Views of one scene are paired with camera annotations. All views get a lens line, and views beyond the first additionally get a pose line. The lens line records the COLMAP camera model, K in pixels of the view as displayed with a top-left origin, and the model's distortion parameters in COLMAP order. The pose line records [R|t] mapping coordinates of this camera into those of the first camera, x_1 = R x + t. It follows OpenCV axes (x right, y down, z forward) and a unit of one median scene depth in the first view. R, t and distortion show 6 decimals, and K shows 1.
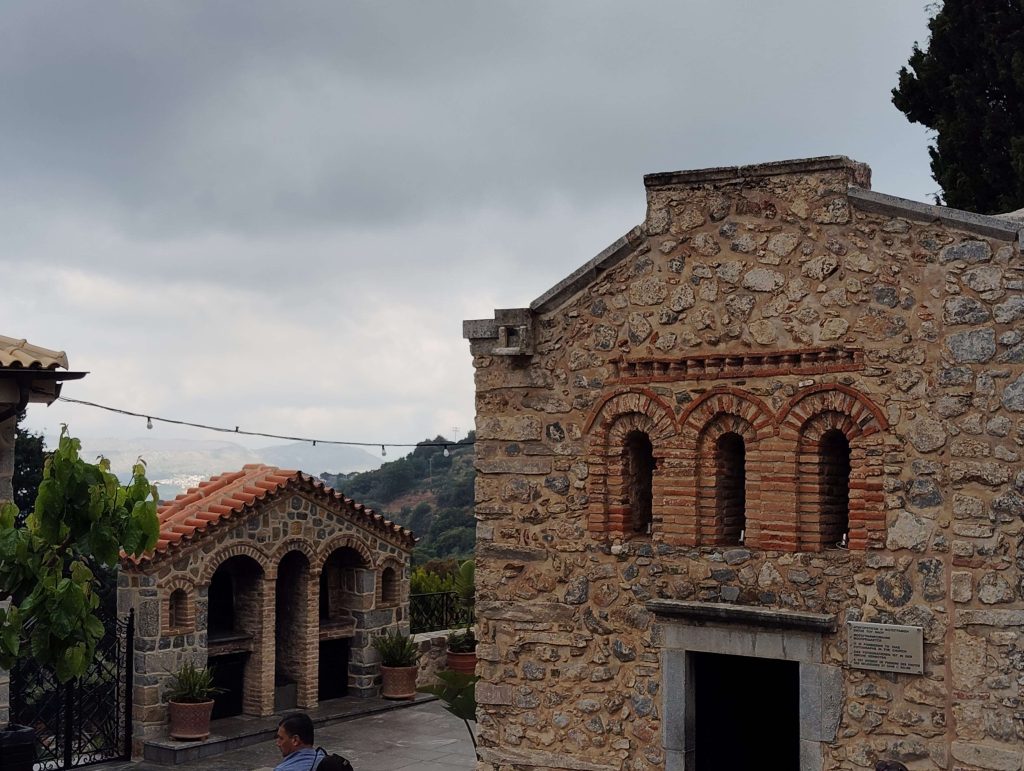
lens RADIAL K [[1641.5, 0, 512.0], [0, 1641.5, 385.5], [0, 0, 1]] dist [0.099668, -0.185296]
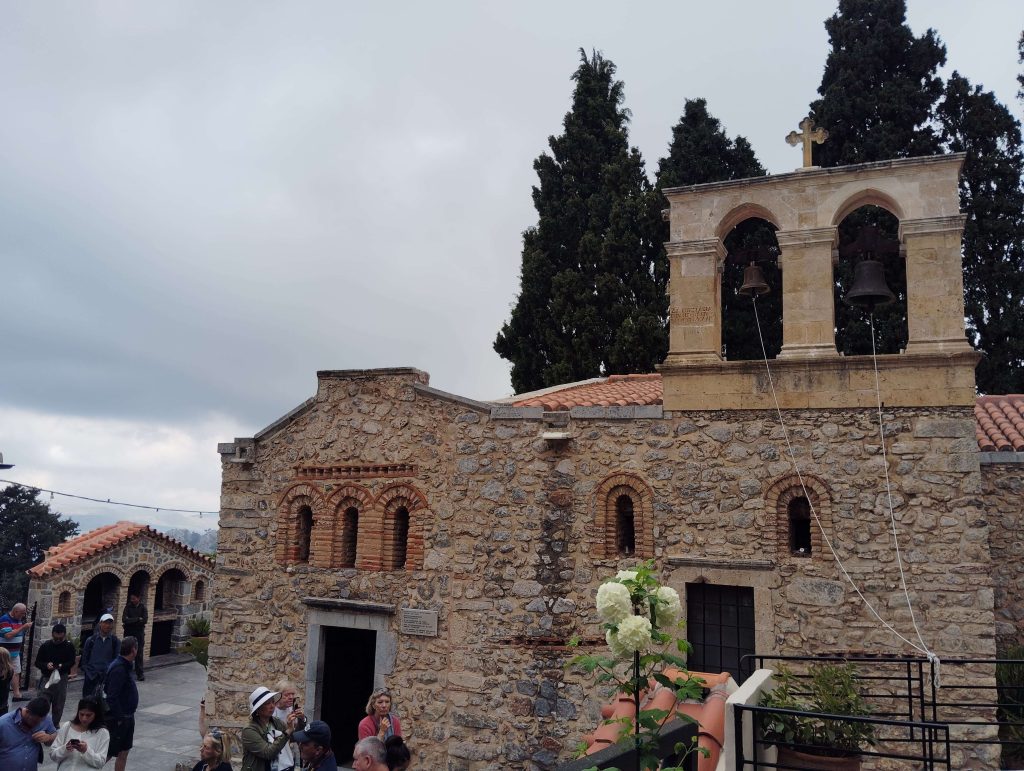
lens RADIAL K [[833.6, 0, 512.0], [0, 833.6, 385.5], [0, 0, 1]] dist [0.098260, -0.191725]
pose [[0.977569, 0.056715, 0.202836, 0.106972], [-0.031773, 0.991752, -0.124173, 0.003412], [-0.208205, 0.114943, 0.971308, 0.000294]]
